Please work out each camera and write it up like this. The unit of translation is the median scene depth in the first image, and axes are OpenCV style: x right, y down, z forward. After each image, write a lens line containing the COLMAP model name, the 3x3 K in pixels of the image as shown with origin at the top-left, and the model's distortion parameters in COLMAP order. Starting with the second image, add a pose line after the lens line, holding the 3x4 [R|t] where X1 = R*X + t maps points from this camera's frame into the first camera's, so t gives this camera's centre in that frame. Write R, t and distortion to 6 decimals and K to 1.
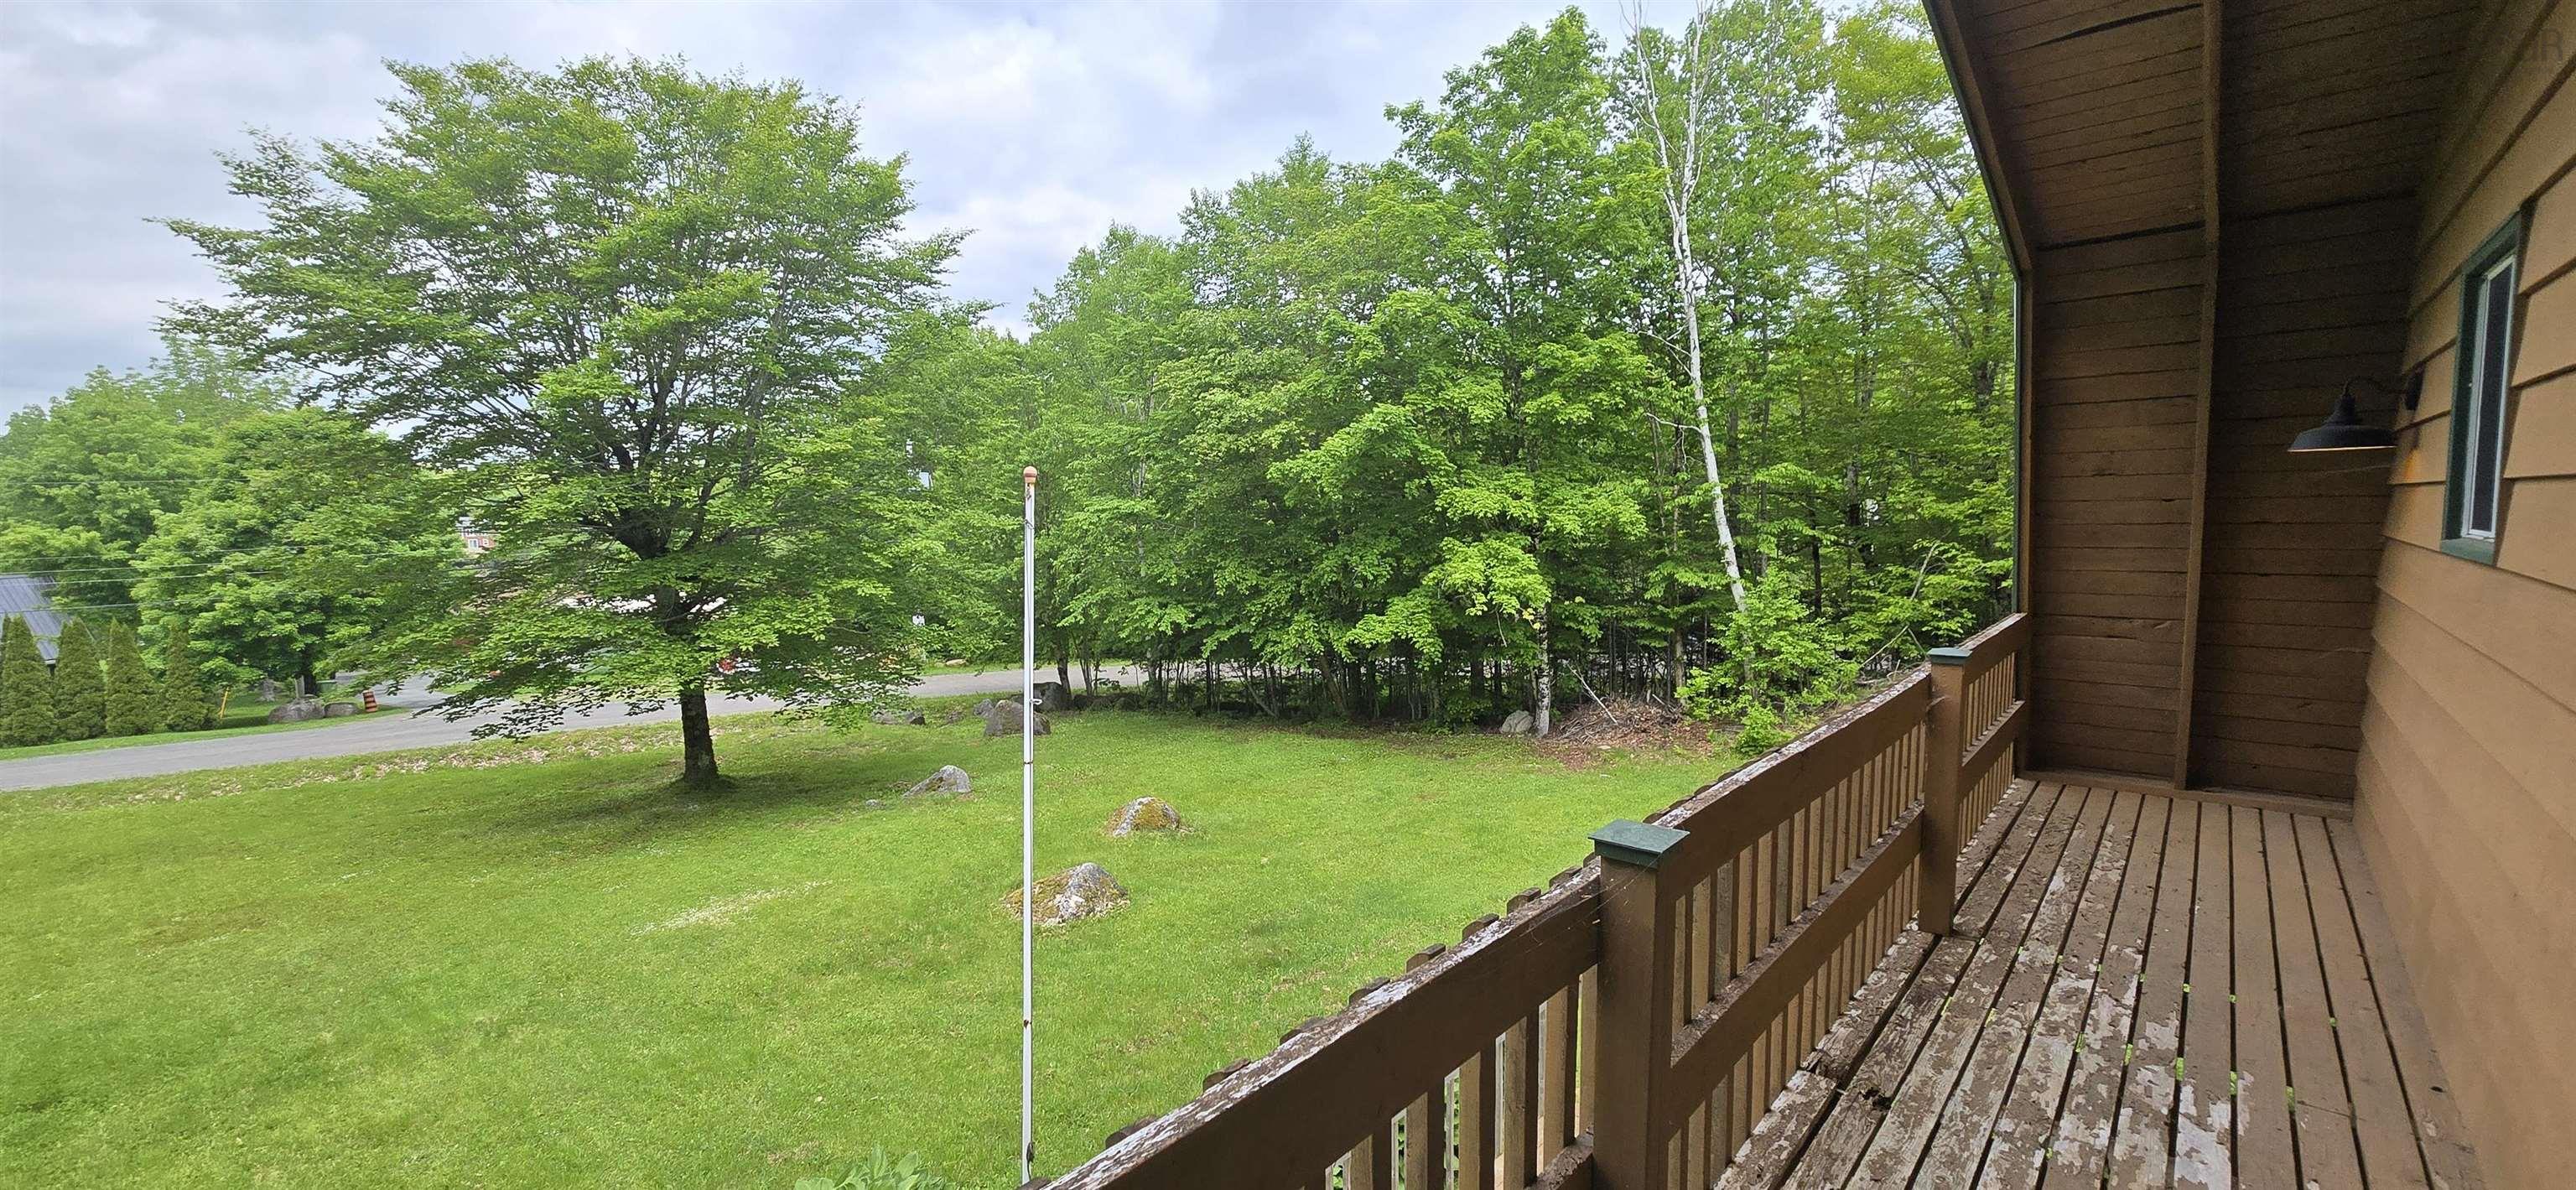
lens RADIAL K [[1050.1, 0, 1288.6], [0, 1050.1, 601.6], [0, 0, 1]] dist [-0.002301, 0.000111]
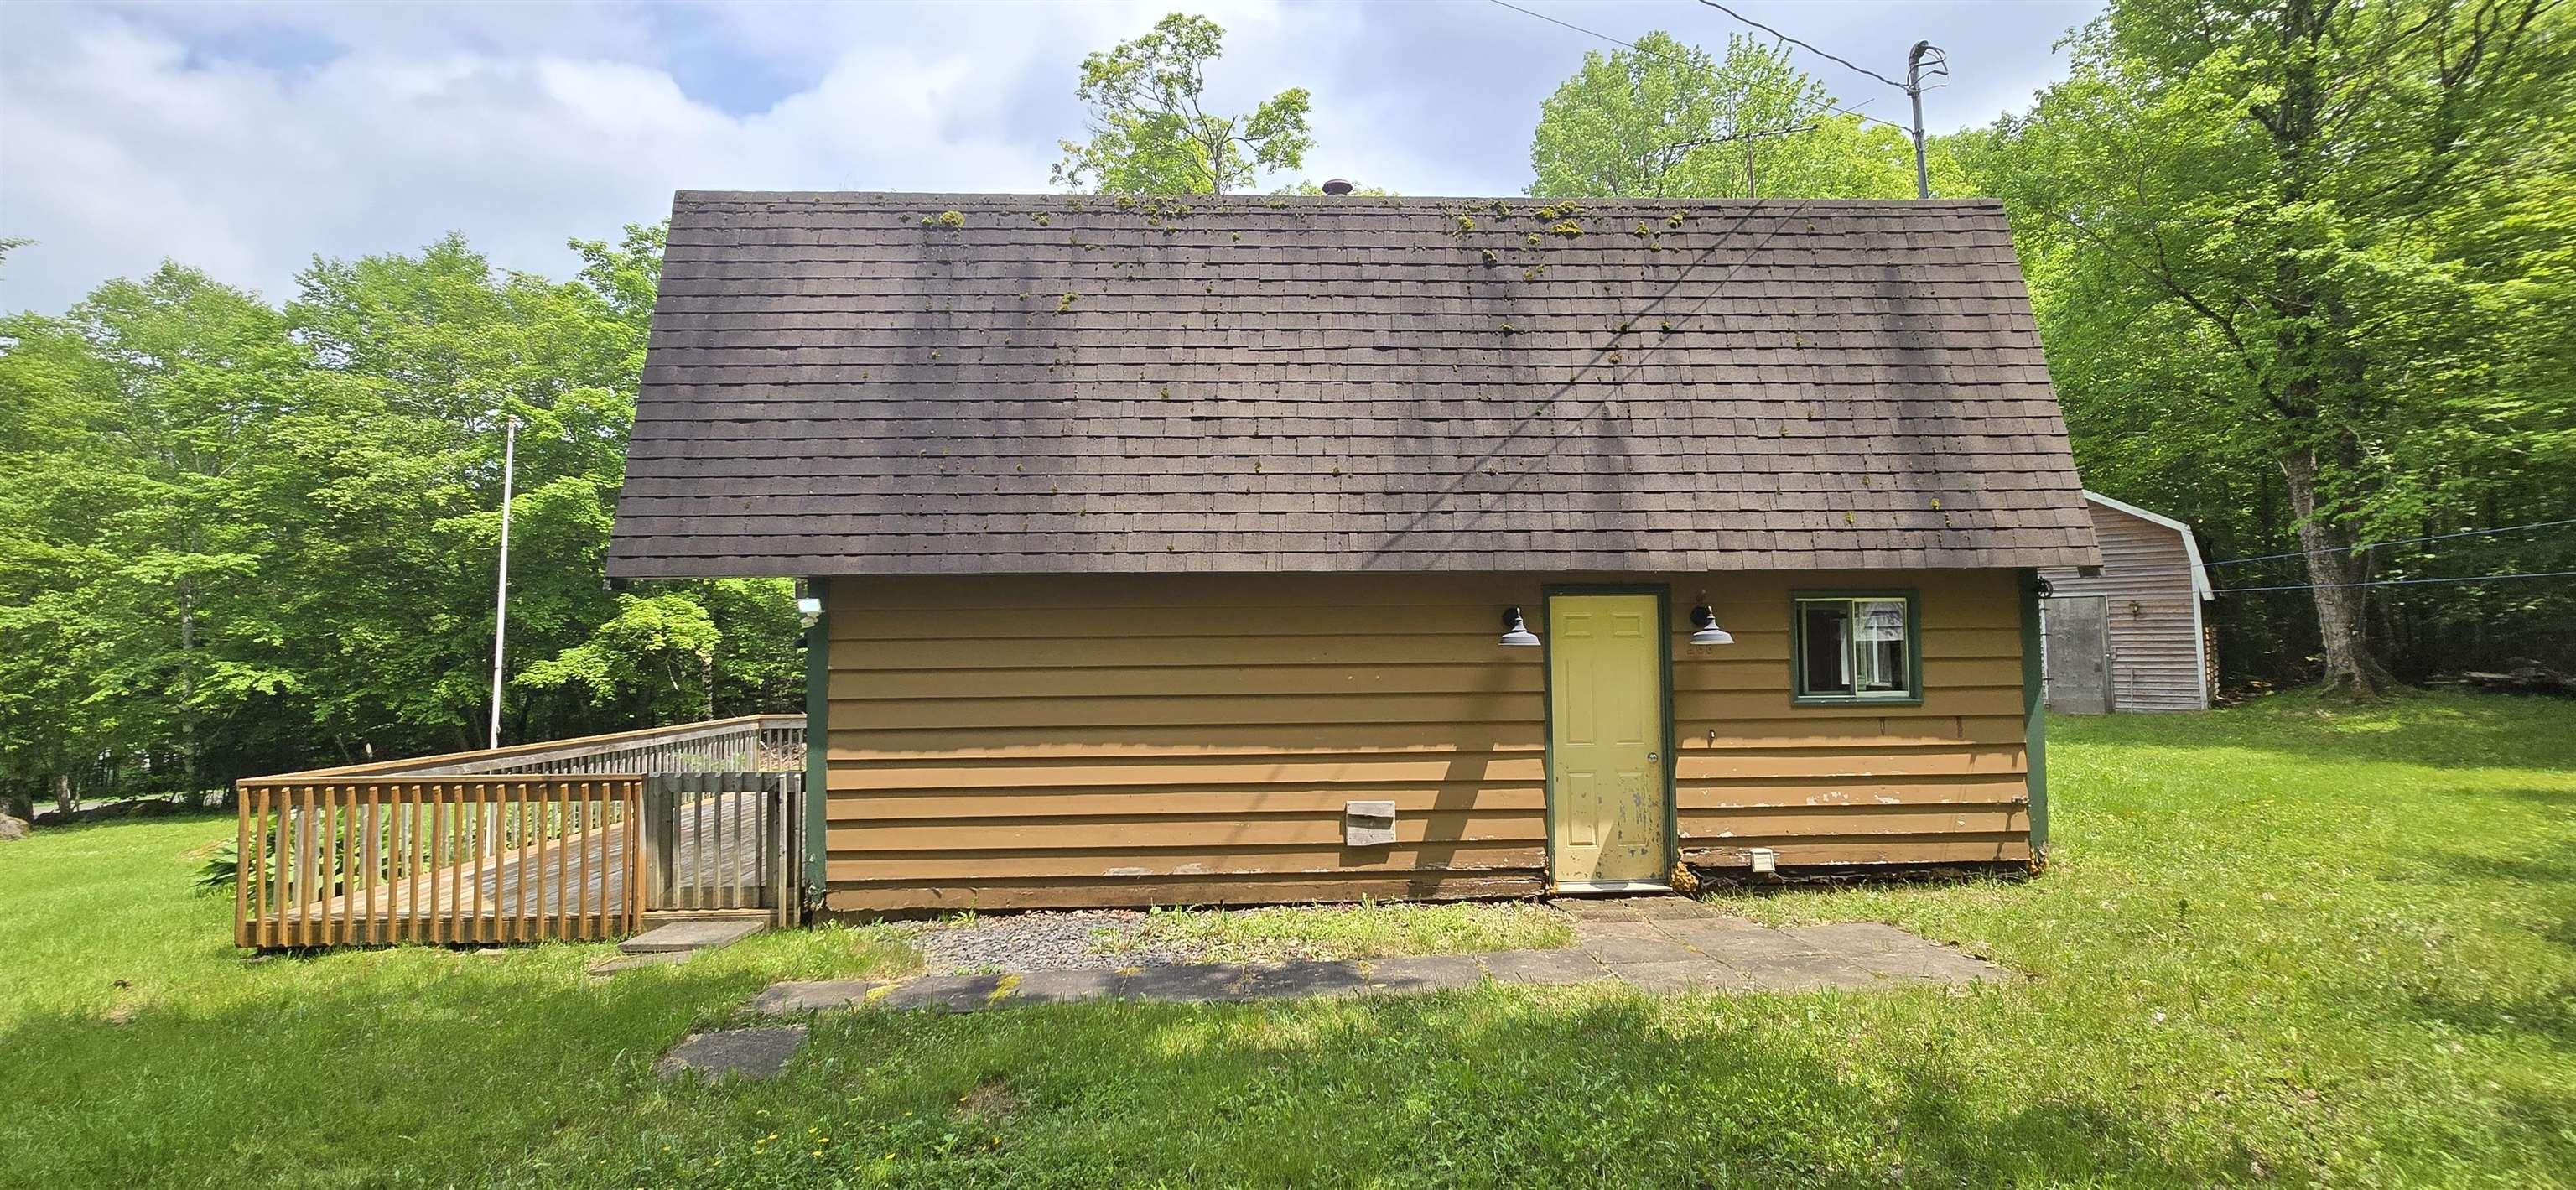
lens RADIAL K [[1041.6, 0, 1288.3], [0, 1041.6, 600.3], [0, 0, 1]] dist [-0.000144, -0.000314]
pose [[0.715898, 0.040692, 0.697018, -0.127610], [0.064921, 0.990096, -0.124482, 0.136096], [-0.695180, 0.134368, 0.706166, -0.346426]]
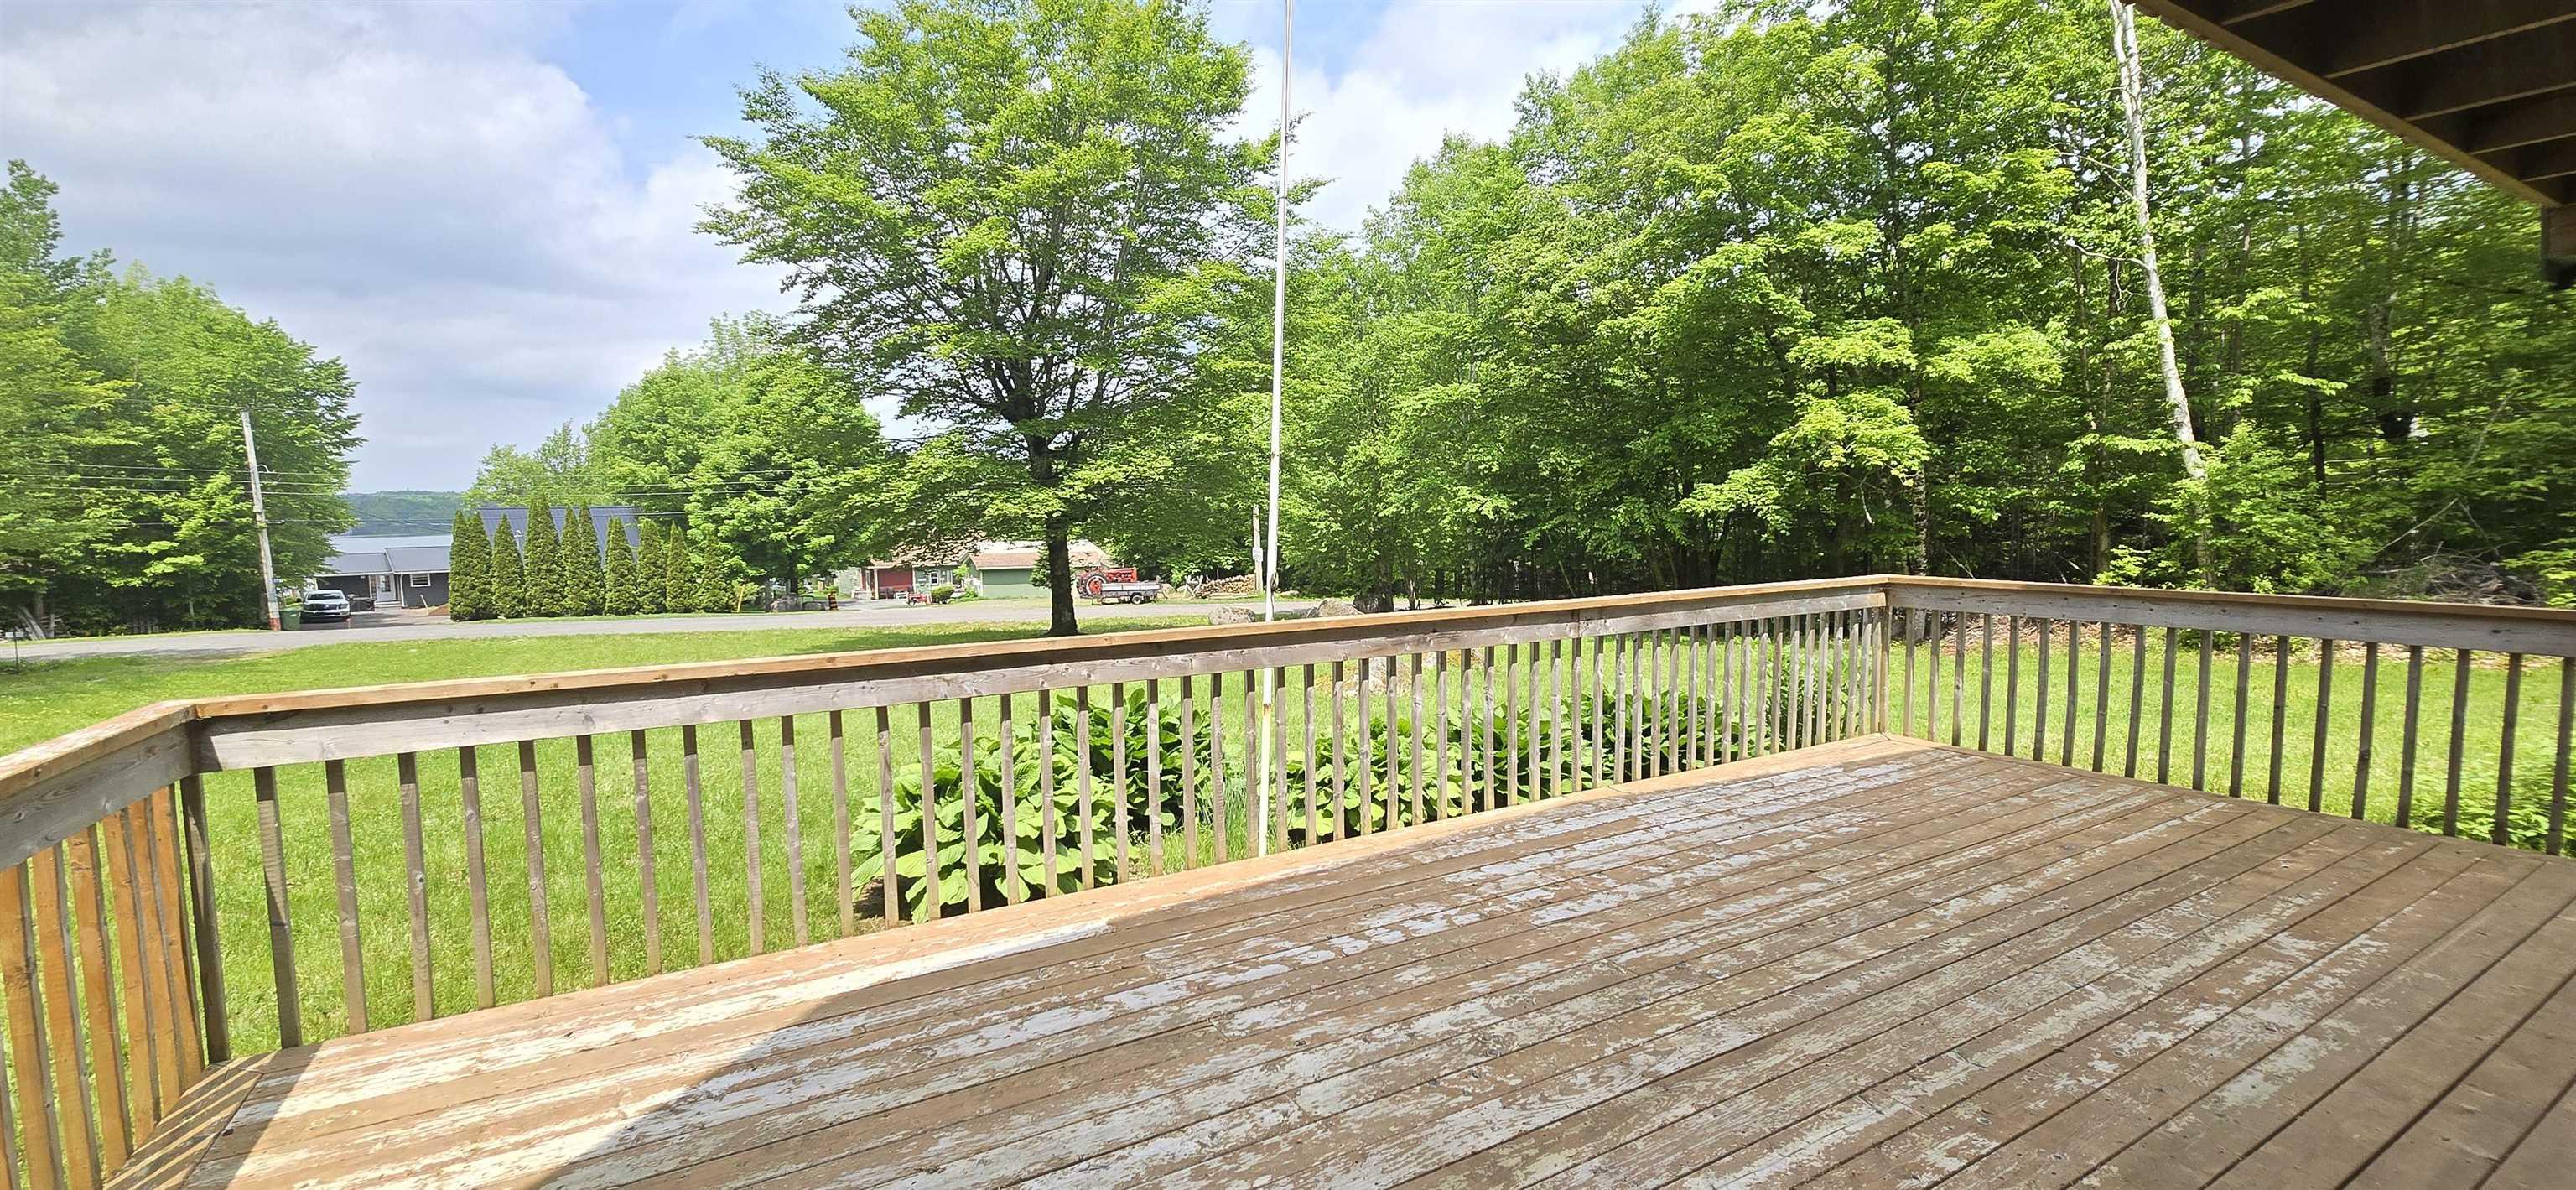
lens RADIAL K [[1041.6, 0, 1288.3], [0, 1041.6, 600.3], [0, 0, 1]] dist [-0.000144, -0.000314]
pose [[0.950017, 0.032391, -0.310513, 0.014799], [-0.031170, 0.999475, 0.008893, 0.115660], [0.310638, 0.001230, 0.950527, 0.010101]]
